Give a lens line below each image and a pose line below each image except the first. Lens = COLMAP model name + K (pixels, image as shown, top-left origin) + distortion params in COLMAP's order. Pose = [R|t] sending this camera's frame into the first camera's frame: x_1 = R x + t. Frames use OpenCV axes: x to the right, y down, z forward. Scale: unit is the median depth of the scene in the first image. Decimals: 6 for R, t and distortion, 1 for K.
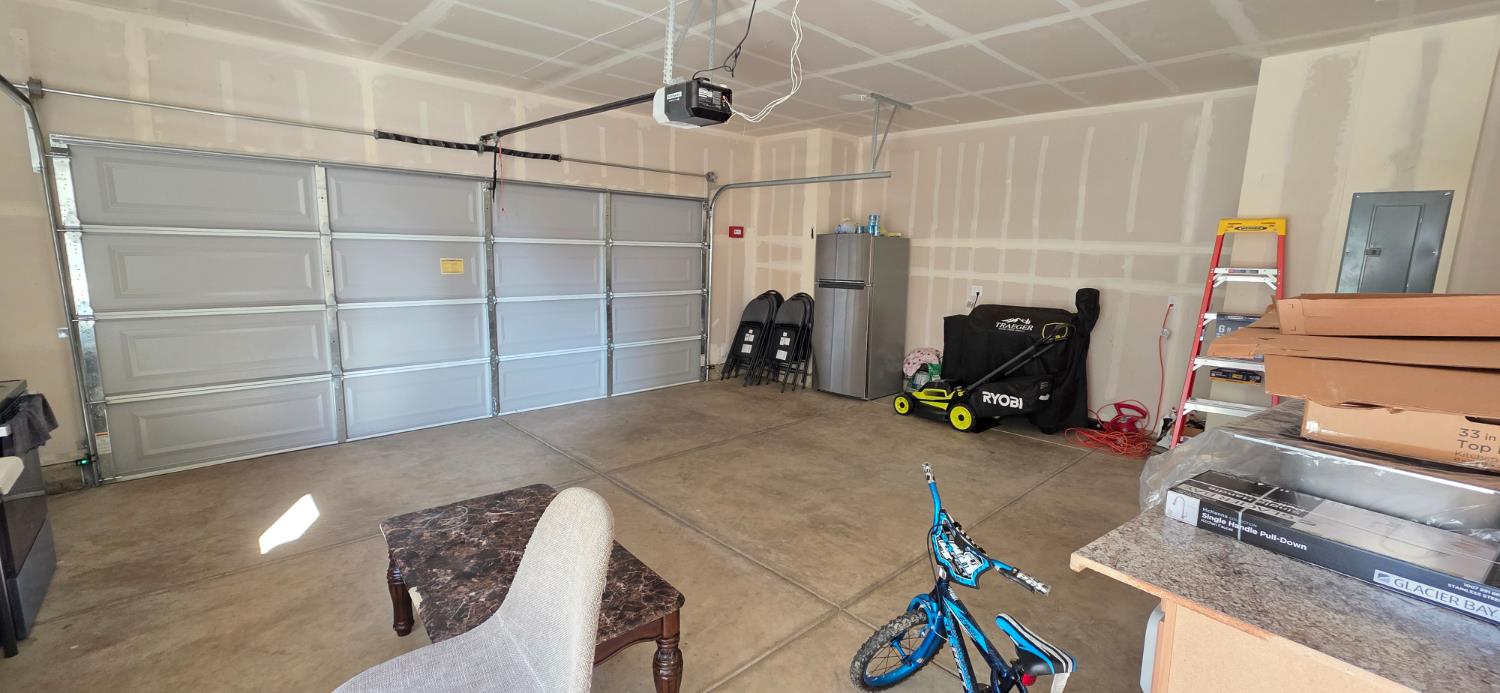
lens RADIAL K [[592.6, 0, 756.3], [0, 592.6, 338.5], [0, 0, 1]] dist [0.001300, 0.000019]
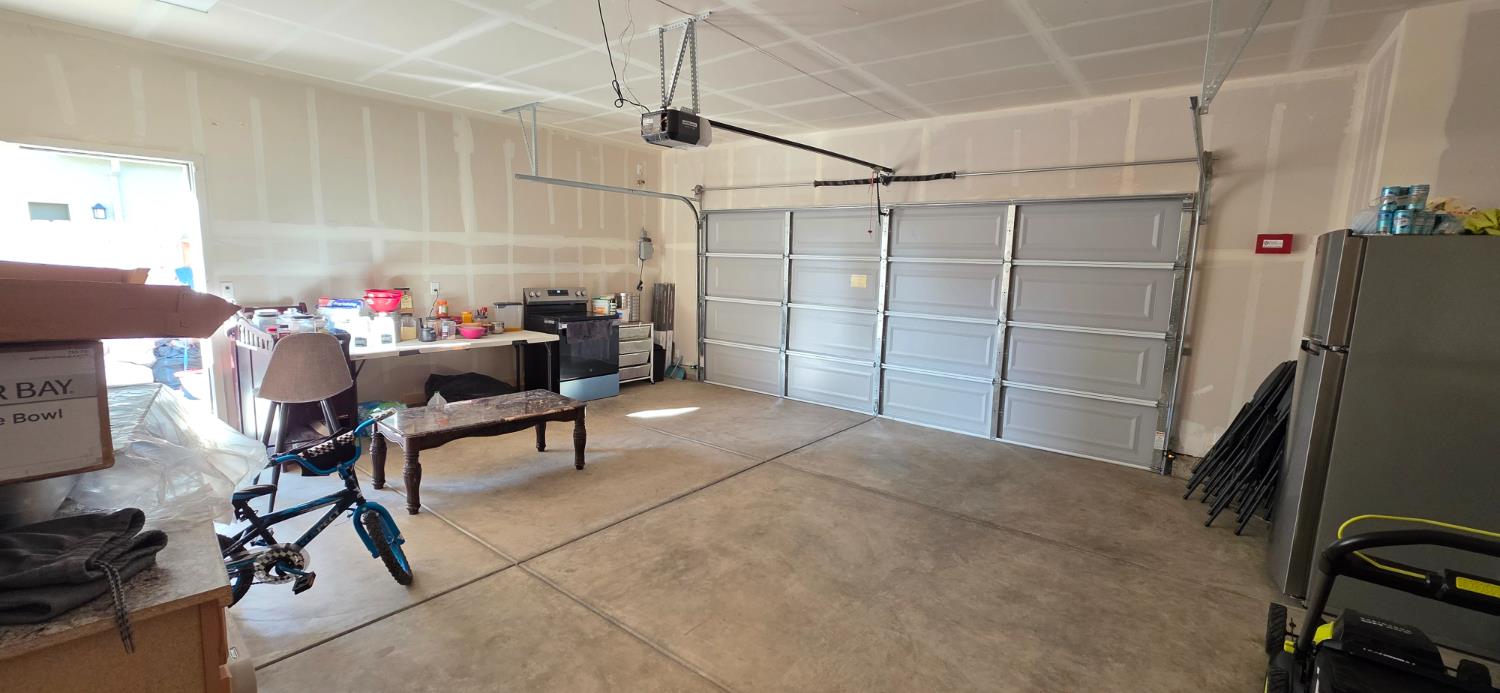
lens RADIAL K [[592.6, 0, 756.3], [0, 592.6, 338.5], [0, 0, 1]] dist [0.001300, 0.000019]
pose [[0.162266, 0.109410, -0.980663, 0.709641], [-0.174698, 0.981319, 0.080577, -0.074319], [0.971159, 0.158245, 0.178348, 0.653749]]
